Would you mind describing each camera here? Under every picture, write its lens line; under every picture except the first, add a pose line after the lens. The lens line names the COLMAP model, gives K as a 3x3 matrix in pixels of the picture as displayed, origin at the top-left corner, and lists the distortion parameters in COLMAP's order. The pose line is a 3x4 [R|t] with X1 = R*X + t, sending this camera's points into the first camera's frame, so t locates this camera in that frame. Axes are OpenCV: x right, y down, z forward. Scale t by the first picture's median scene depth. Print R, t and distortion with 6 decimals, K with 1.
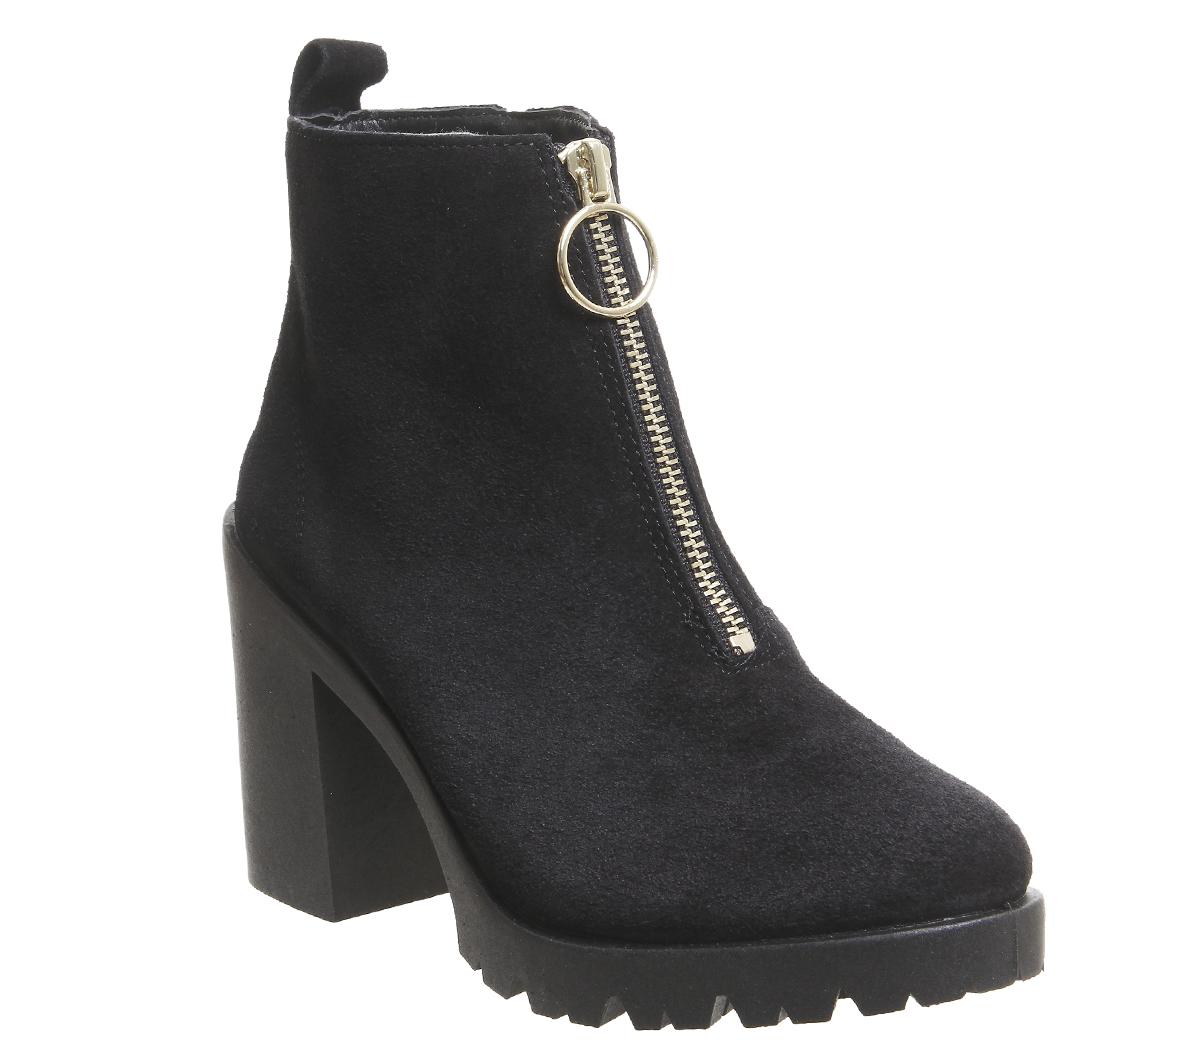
lens RADIAL K [[3533.3, 0, 597.9], [0, 3533.3, 541.3], [0, 0, 1]] dist [0.081275, 1.458606]
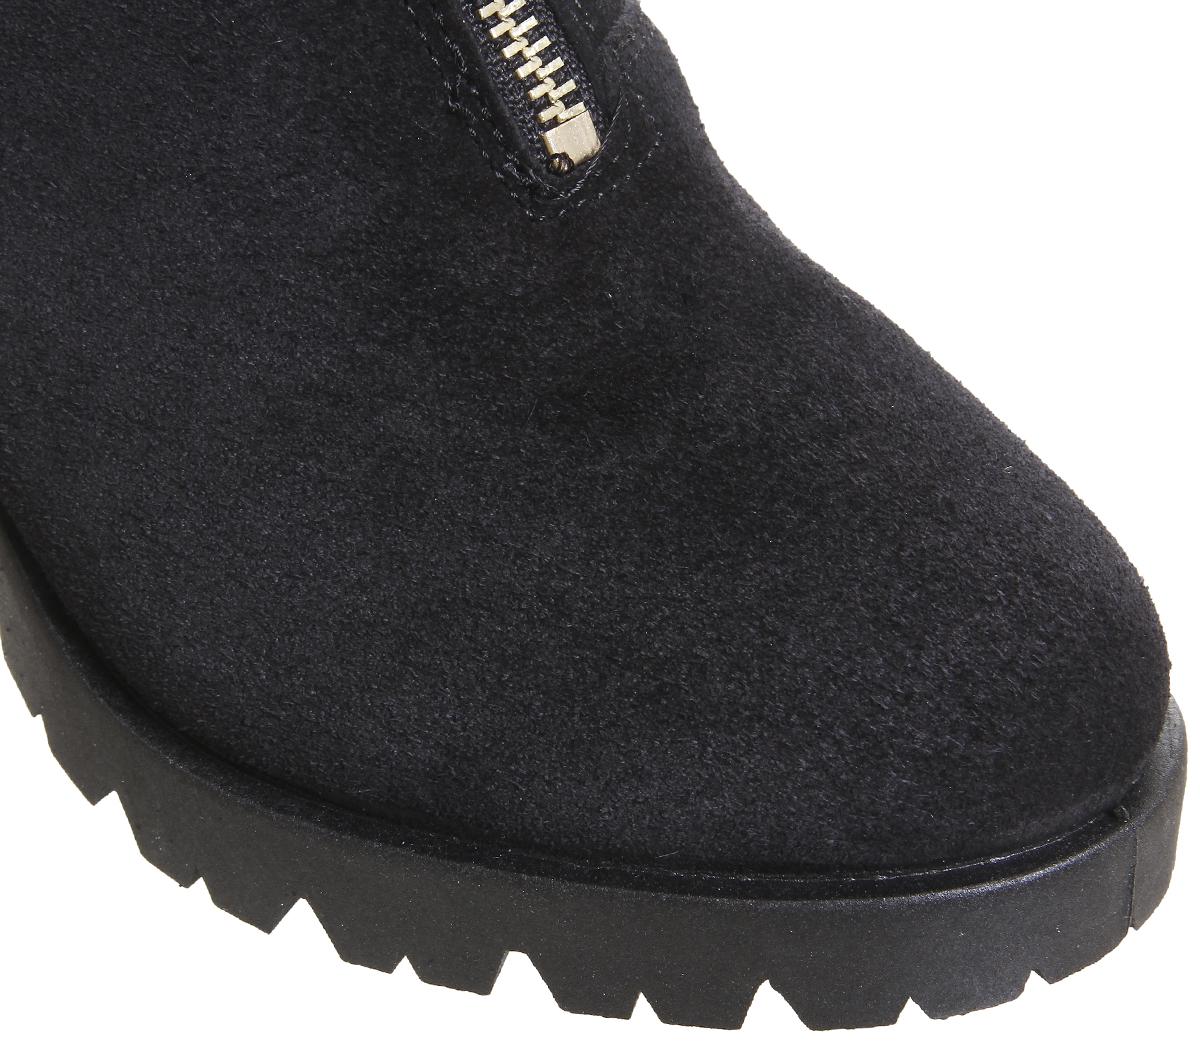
lens RADIAL K [[3584.4, 0, 600.0], [0, 3584.4, 524.5], [0, 0, 1]] dist [0.118810, -0.667723]
pose [[0.998784, -0.002550, 0.049229, 0.021289], [-0.019072, 0.900895, 0.433617, -0.130222], [-0.045456, -0.434029, 0.899751, 0.555616]]
